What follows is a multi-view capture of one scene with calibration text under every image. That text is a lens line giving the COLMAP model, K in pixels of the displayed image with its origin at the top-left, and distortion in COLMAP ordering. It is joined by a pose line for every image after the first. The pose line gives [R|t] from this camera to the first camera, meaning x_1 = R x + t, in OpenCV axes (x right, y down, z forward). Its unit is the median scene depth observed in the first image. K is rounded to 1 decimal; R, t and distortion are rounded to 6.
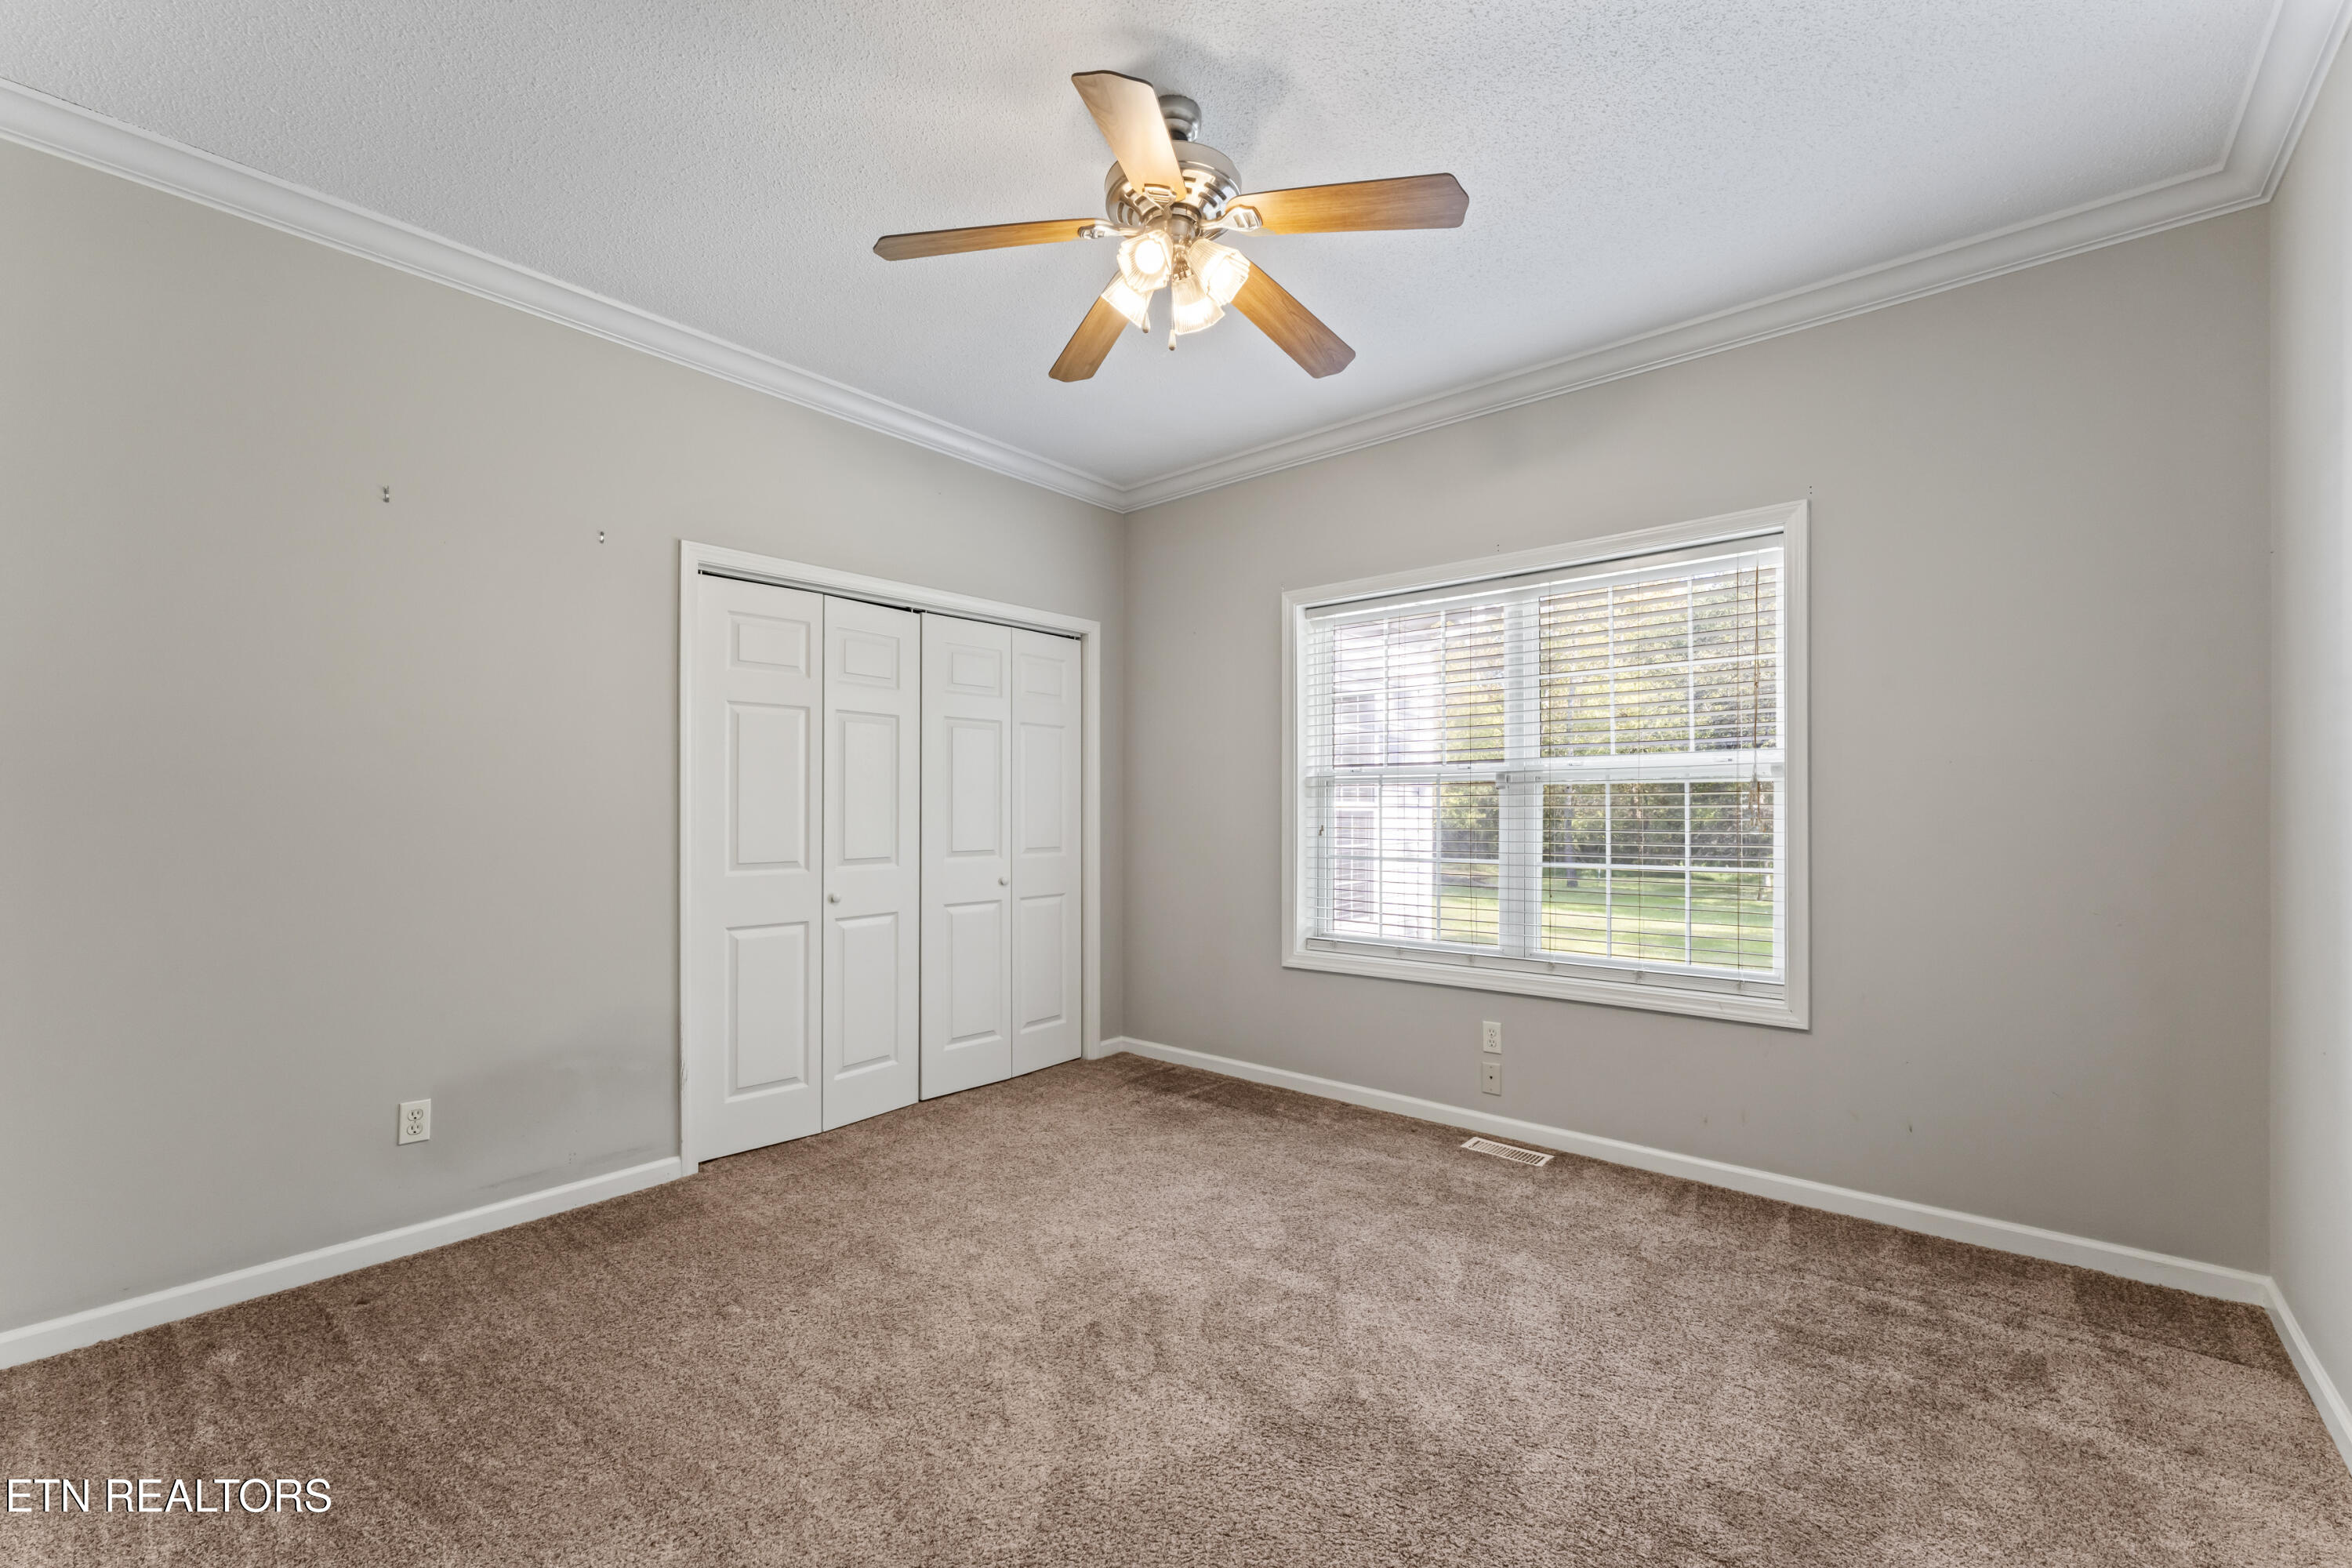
lens RADIAL K [[951.6, 0, 1179.2], [0, 951.6, 801.5], [0, 0, 1]] dist [-0.001366, 0.001066]
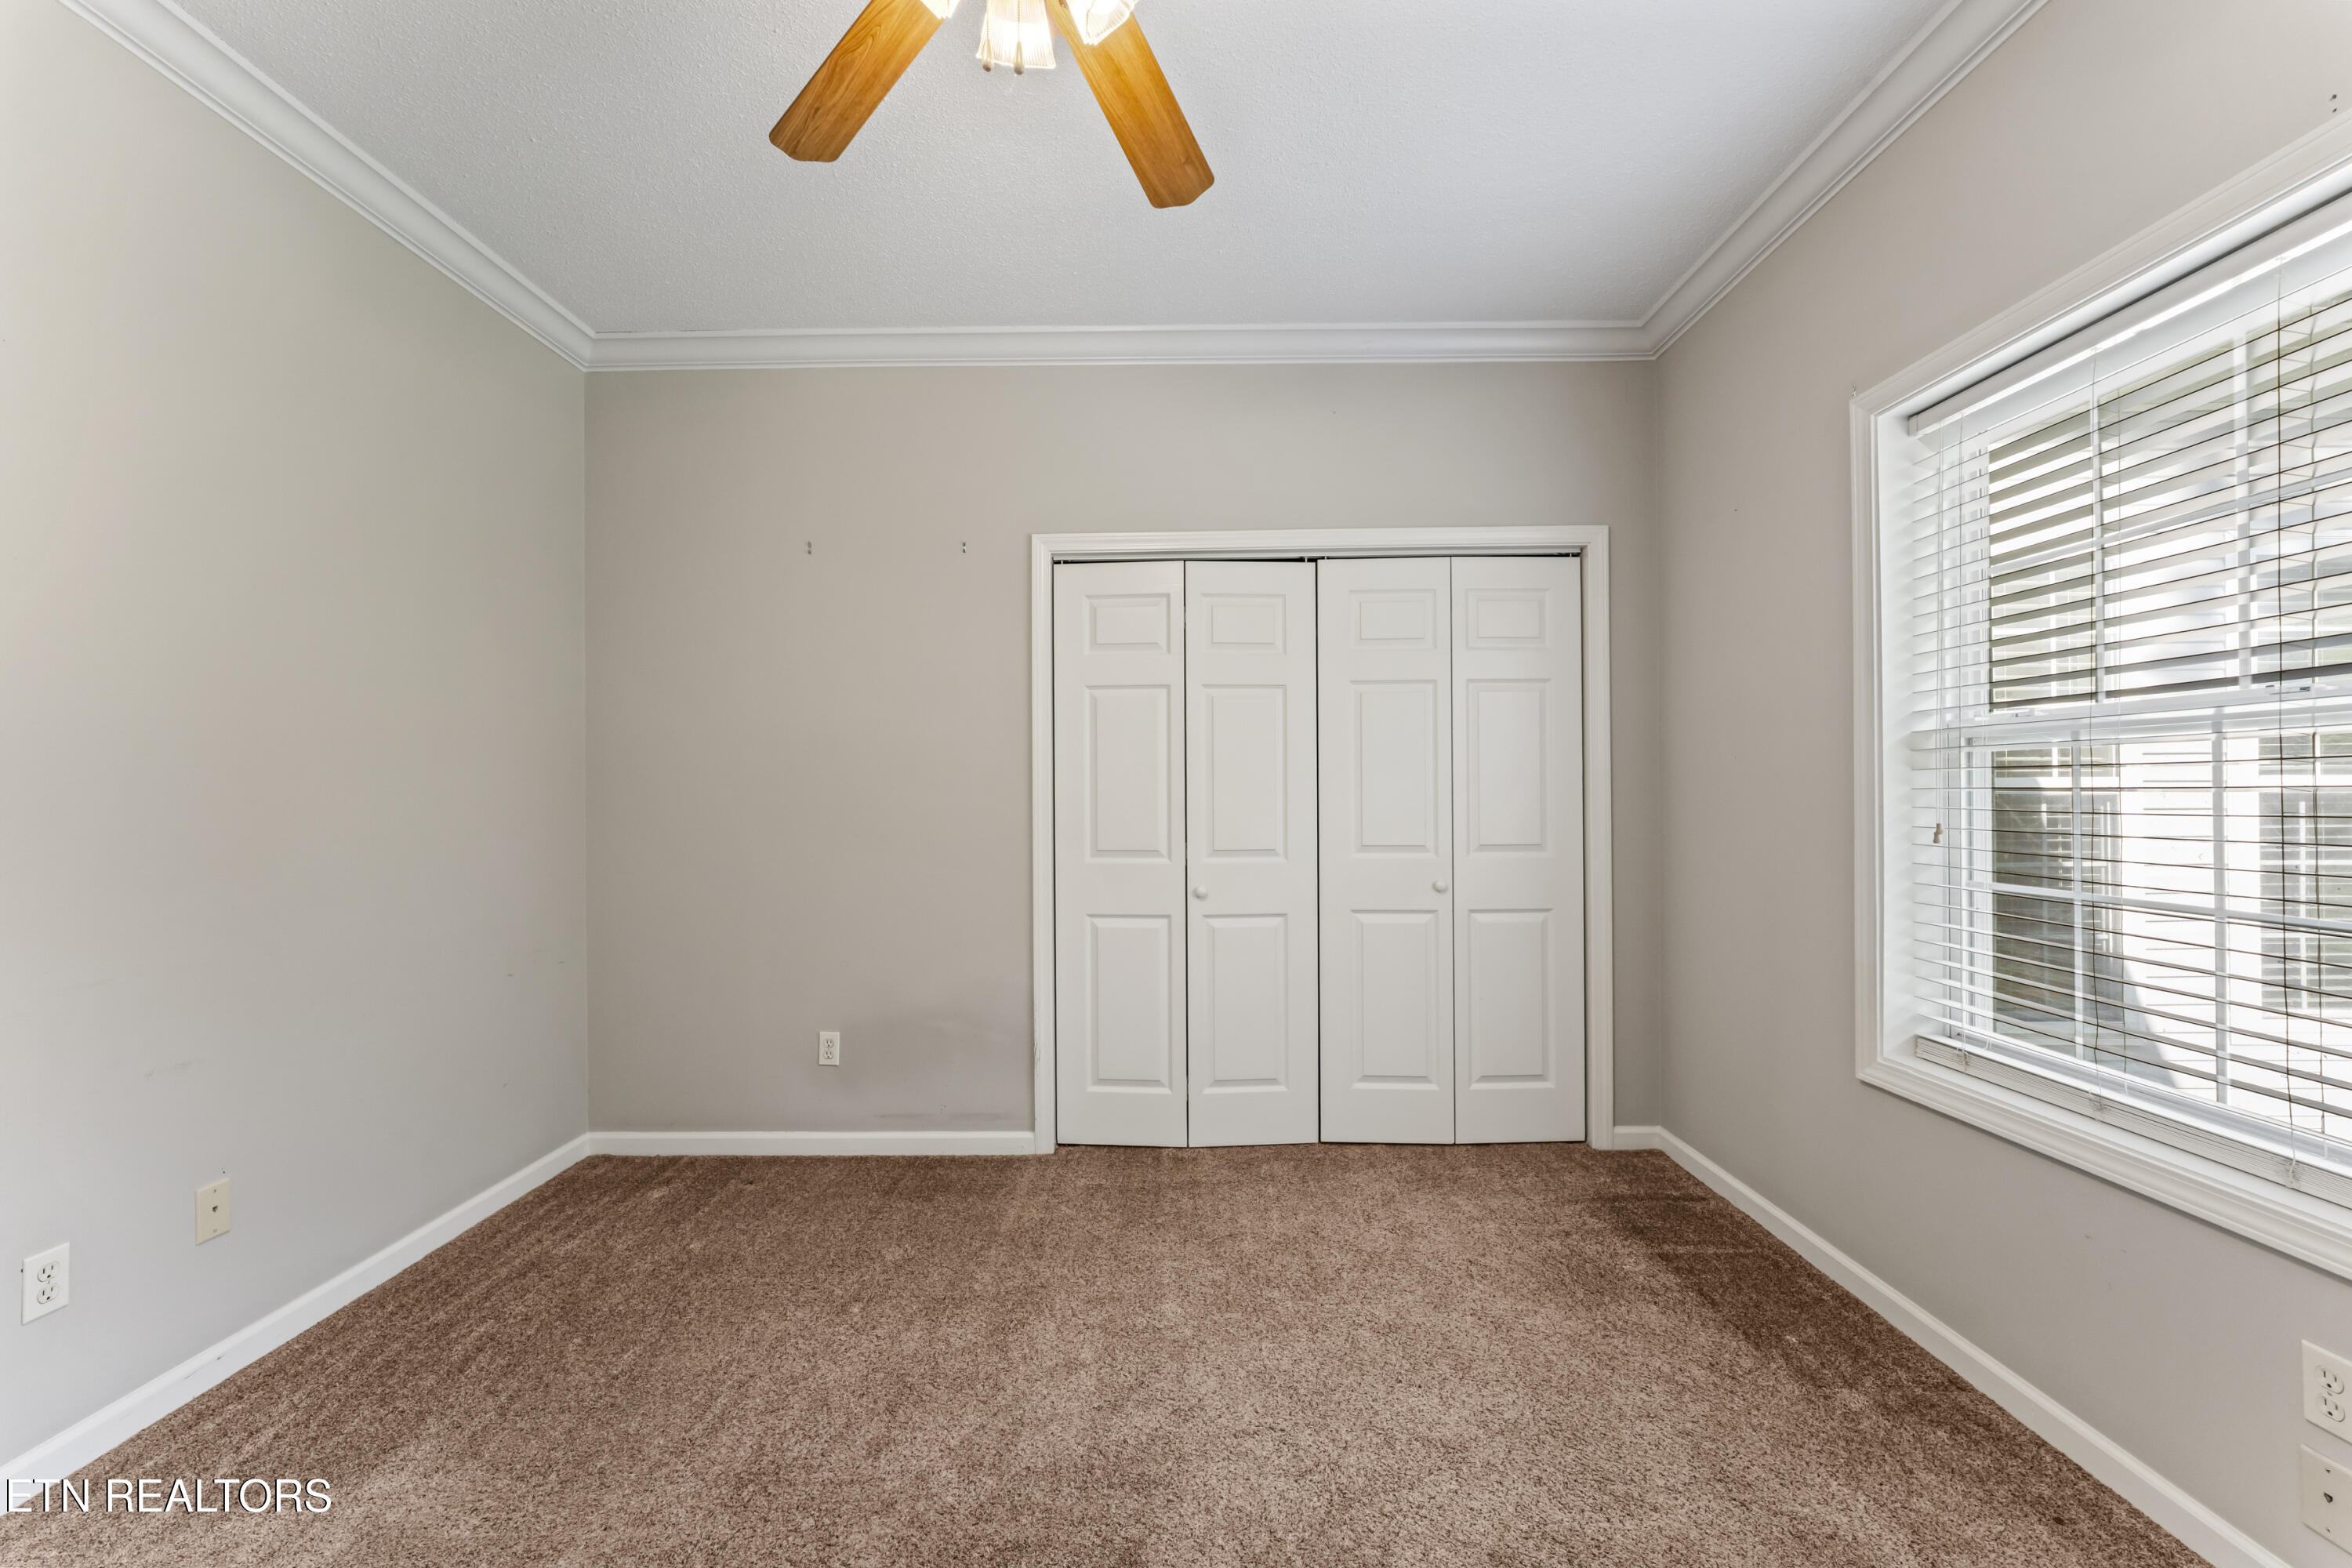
lens RADIAL K [[951.6, 0, 1175.7], [0, 951.6, 783.1], [0, 0, 1]] dist [-0.001366, 0.001066]
pose [[0.645862, -0.010463, -0.763383, 0.313603], [0.010224, 0.999935, -0.005055, 0.001421], [0.763386, -0.004541, 0.645927, 0.392858]]
